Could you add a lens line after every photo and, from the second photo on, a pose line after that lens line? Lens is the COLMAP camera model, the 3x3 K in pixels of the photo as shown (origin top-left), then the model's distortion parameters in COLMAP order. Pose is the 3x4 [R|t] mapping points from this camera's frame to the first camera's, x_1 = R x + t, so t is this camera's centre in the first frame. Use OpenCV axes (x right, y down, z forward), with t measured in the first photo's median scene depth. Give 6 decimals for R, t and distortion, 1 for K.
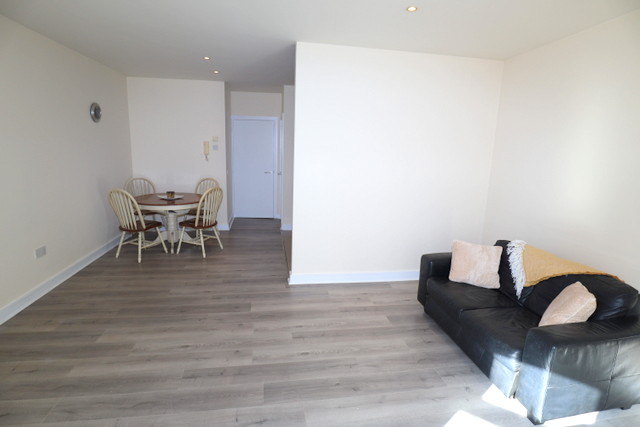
lens RADIAL K [[327.1, 0, 317.9], [0, 327.1, 207.6], [0, 0, 1]] dist [-0.035324, 0.001750]
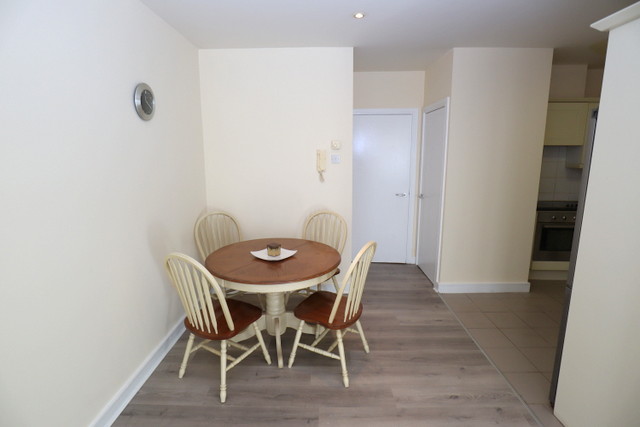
lens RADIAL K [[327.1, 0, 317.9], [0, 327.1, 207.6], [0, 0, 1]] dist [-0.035324, 0.001750]
pose [[0.983874, -0.004653, -0.178802, -0.321956], [0.001196, 0.999810, -0.019435, -0.113238], [0.178858, 0.018907, 0.983693, 0.540234]]
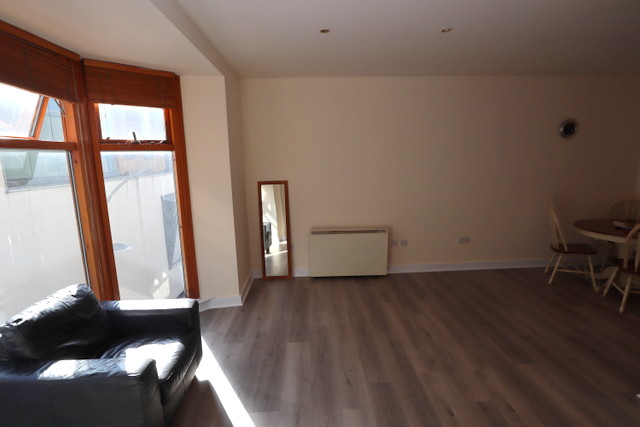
lens RADIAL K [[326.2, 0, 320.0], [0, 326.2, 213.5], [0, 0, 1]] dist [-0.036574, 0.000486]
pose [[-0.122616, 0.134200, -0.983339, 0.424996], [-0.168671, 0.973583, 0.153901, -0.061617], [0.978016, 0.184732, -0.096741, 0.390806]]
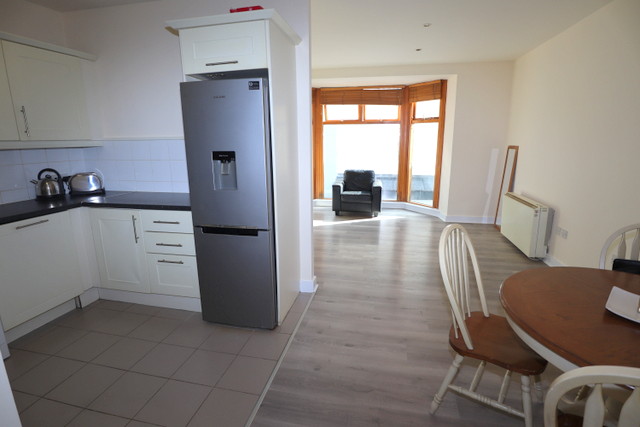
lens RADIAL K [[327.1, 0, 317.9], [0, 327.1, 207.6], [0, 0, 1]] dist [-0.035324, 0.001750]
pose [[-0.933734, -0.104754, 0.342297, -0.318387], [0.039681, 0.920041, 0.389807, -0.256389], [-0.355762, 0.377559, -0.854917, 1.461611]]
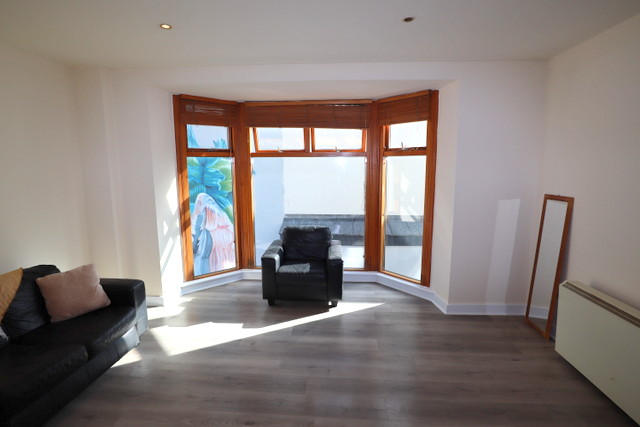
lens RADIAL K [[327.1, 0, 317.9], [0, 327.1, 207.6], [0, 0, 1]] dist [-0.035324, 0.001750]
pose [[-0.973014, -0.062445, 0.222137, -0.204631], [0.012088, 0.947570, 0.319319, -0.183756], [-0.230430, 0.313387, -0.921244, 0.899527]]
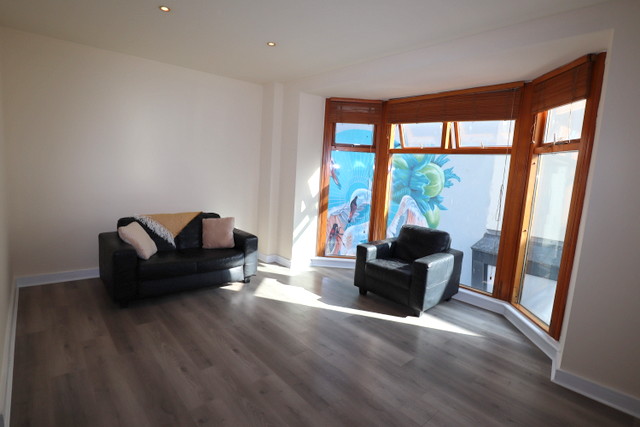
lens RADIAL K [[327.1, 0, 317.9], [0, 327.1, 207.6], [0, 0, 1]] dist [-0.035324, 0.001750]
pose [[-0.530633, -0.165622, 0.831263, -0.545667], [0.084306, 0.965547, 0.246193, -0.116521], [-0.843399, 0.200719, -0.498388, 0.702828]]
